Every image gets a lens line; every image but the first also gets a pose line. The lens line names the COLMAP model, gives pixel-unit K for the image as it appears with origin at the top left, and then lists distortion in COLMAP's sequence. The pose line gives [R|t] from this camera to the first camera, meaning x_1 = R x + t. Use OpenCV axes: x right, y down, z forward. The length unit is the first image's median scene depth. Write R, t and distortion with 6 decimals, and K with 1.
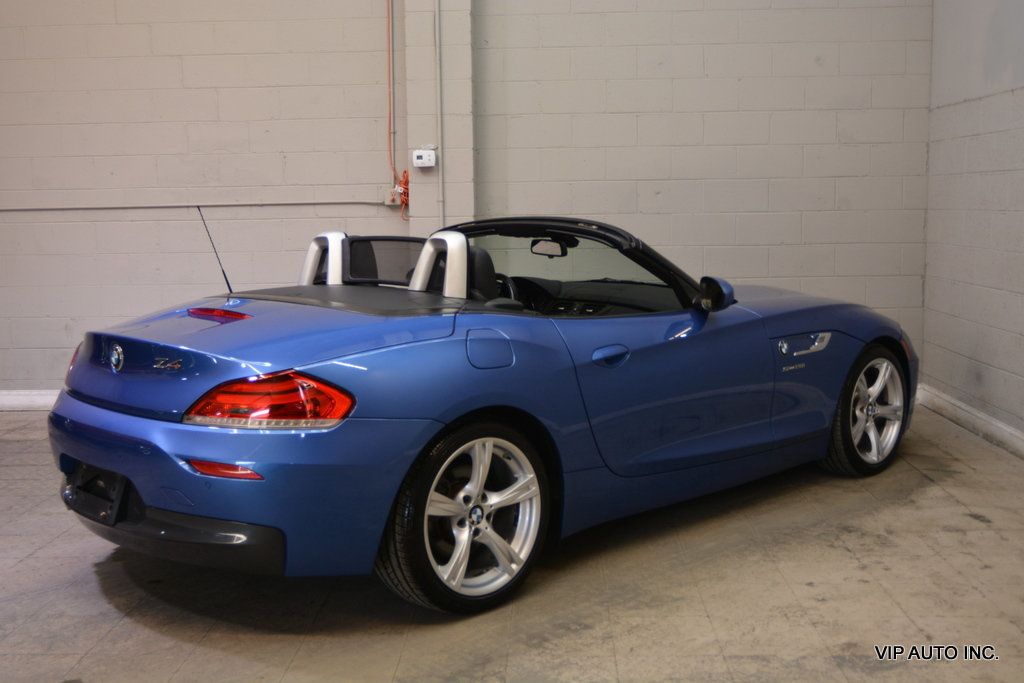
lens RADIAL K [[1140.5, 0, 510.4], [0, 1140.5, 341.0], [0, 0, 1]] dist [-0.007905, -0.008698]
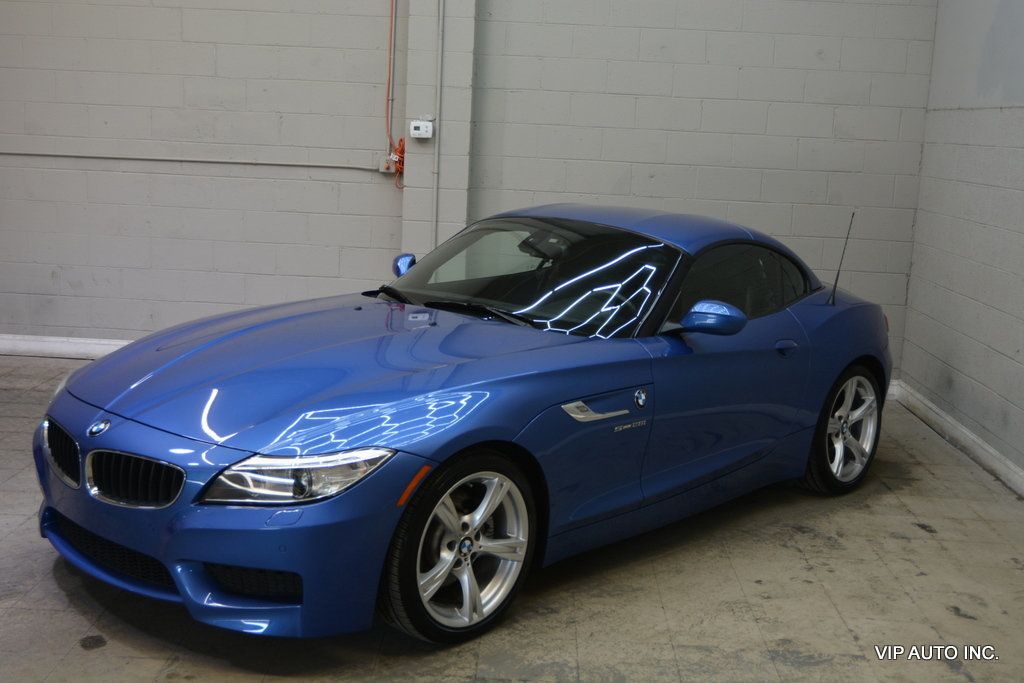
lens RADIAL K [[1239.1, 0, 512.7], [0, 1239.1, 343.0], [0, 0, 1]] dist [-0.006752, 0.004321]
pose [[0.998166, 0.057538, 0.018789, -0.007807], [-0.058504, 0.996732, 0.055706, -0.058103], [-0.015522, -0.056703, 0.998270, -0.147801]]
